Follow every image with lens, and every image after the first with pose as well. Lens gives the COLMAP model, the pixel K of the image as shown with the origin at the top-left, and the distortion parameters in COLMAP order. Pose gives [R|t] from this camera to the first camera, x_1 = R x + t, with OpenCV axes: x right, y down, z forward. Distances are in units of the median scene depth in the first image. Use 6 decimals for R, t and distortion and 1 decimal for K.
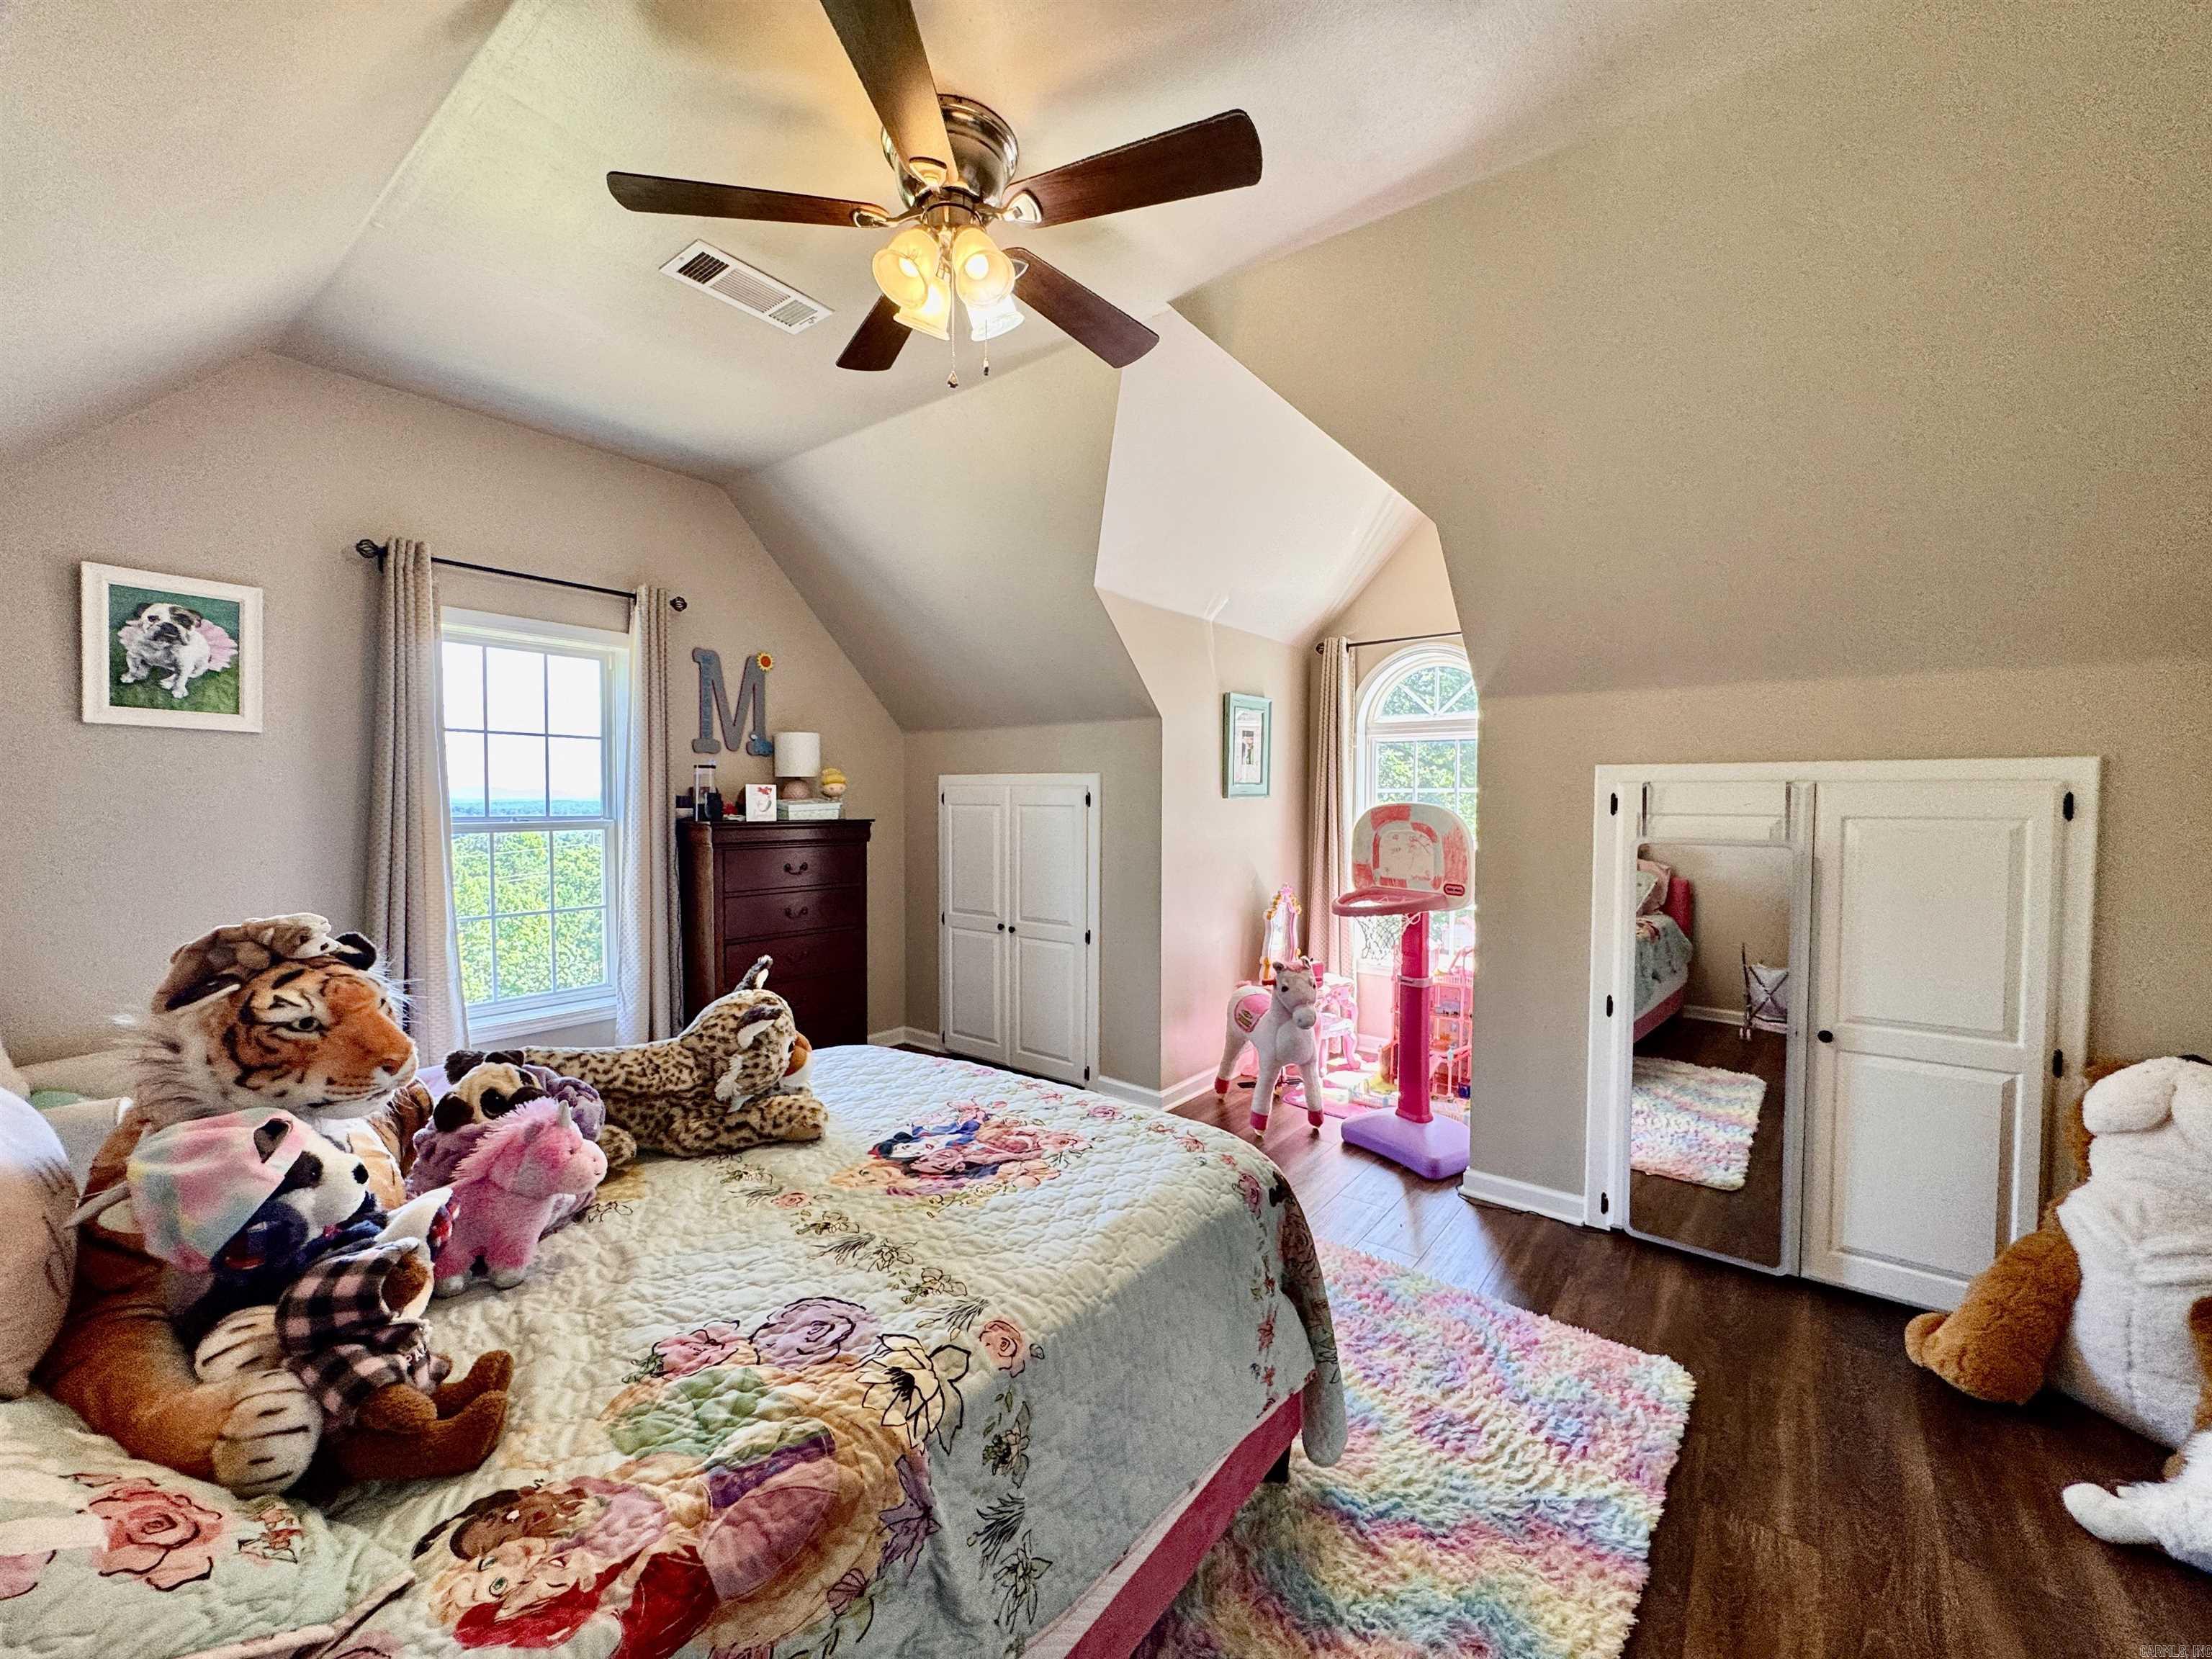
lens RADIAL K [[887.8, 0, 1100.7], [0, 887.8, 833.3], [0, 0, 1]] dist [-0.005607, 0.000668]
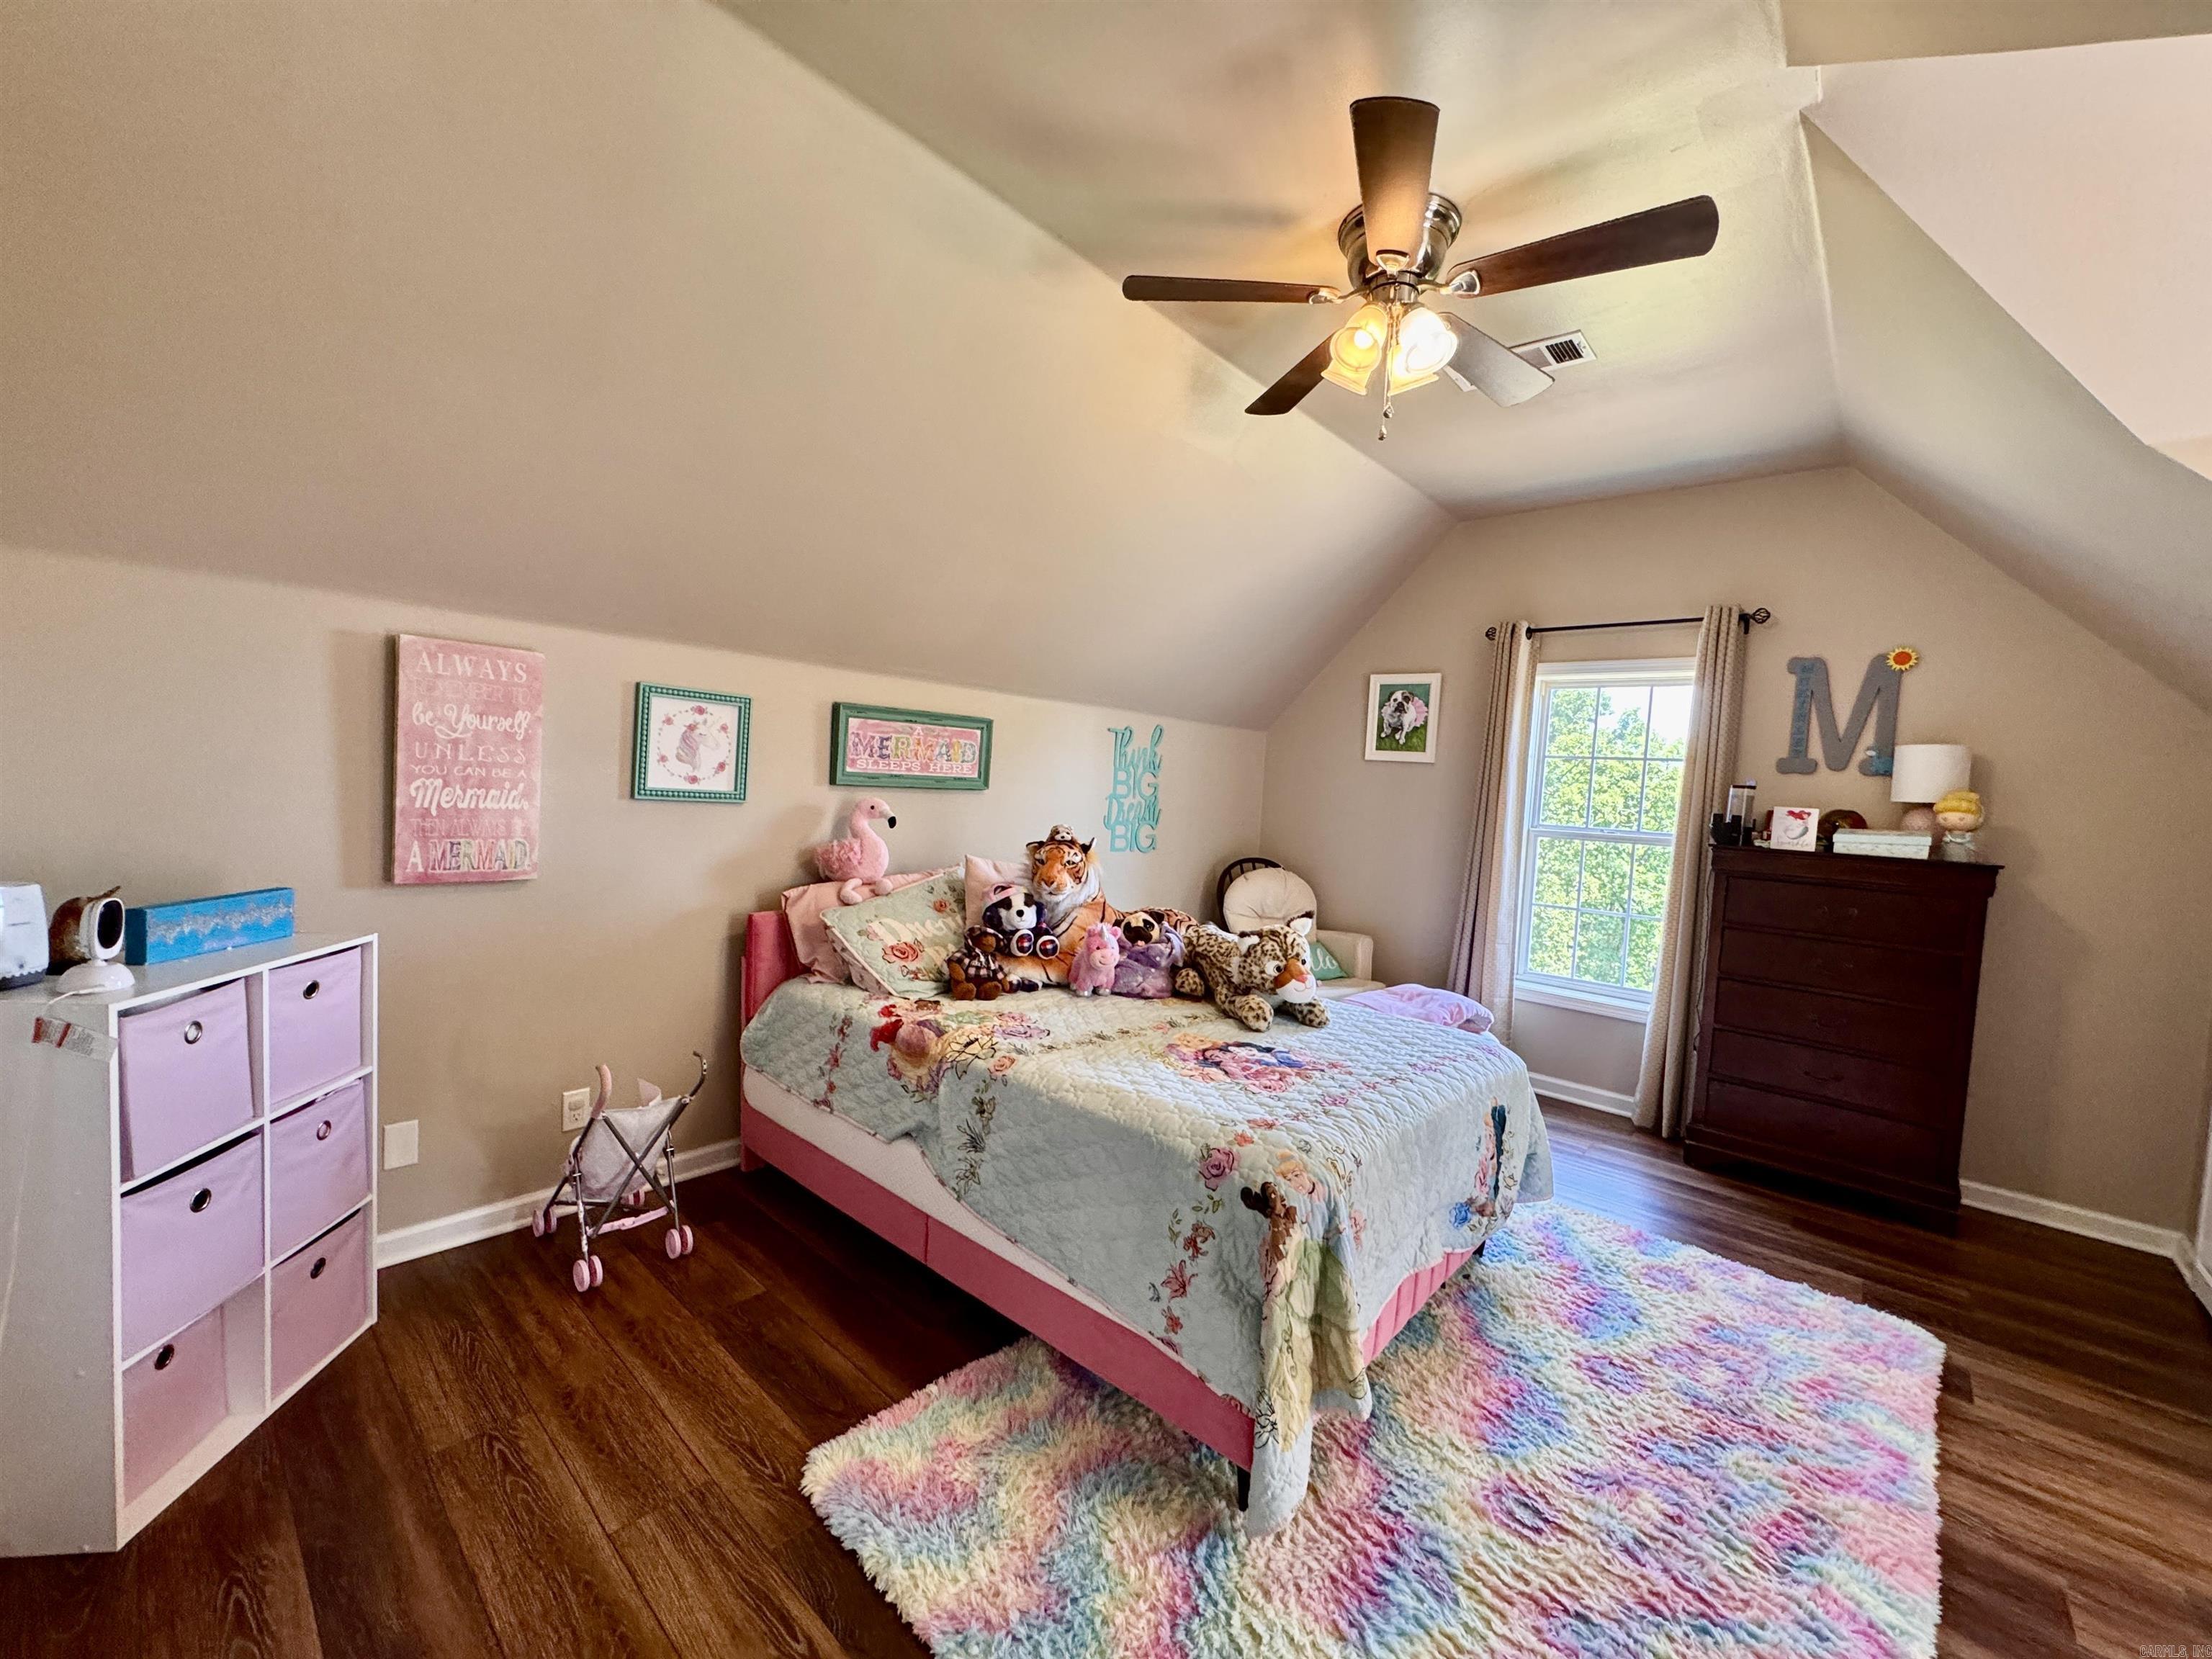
lens RADIAL K [[887.8, 0, 1102.3], [0, 887.8, 826.4], [0, 0, 1]] dist [-0.005607, 0.000668]
pose [[-0.077711, 0.039321, -0.996200, 0.779535], [-0.096005, 0.994283, 0.046734, -0.017805], [0.992343, 0.099272, -0.073492, 0.582580]]
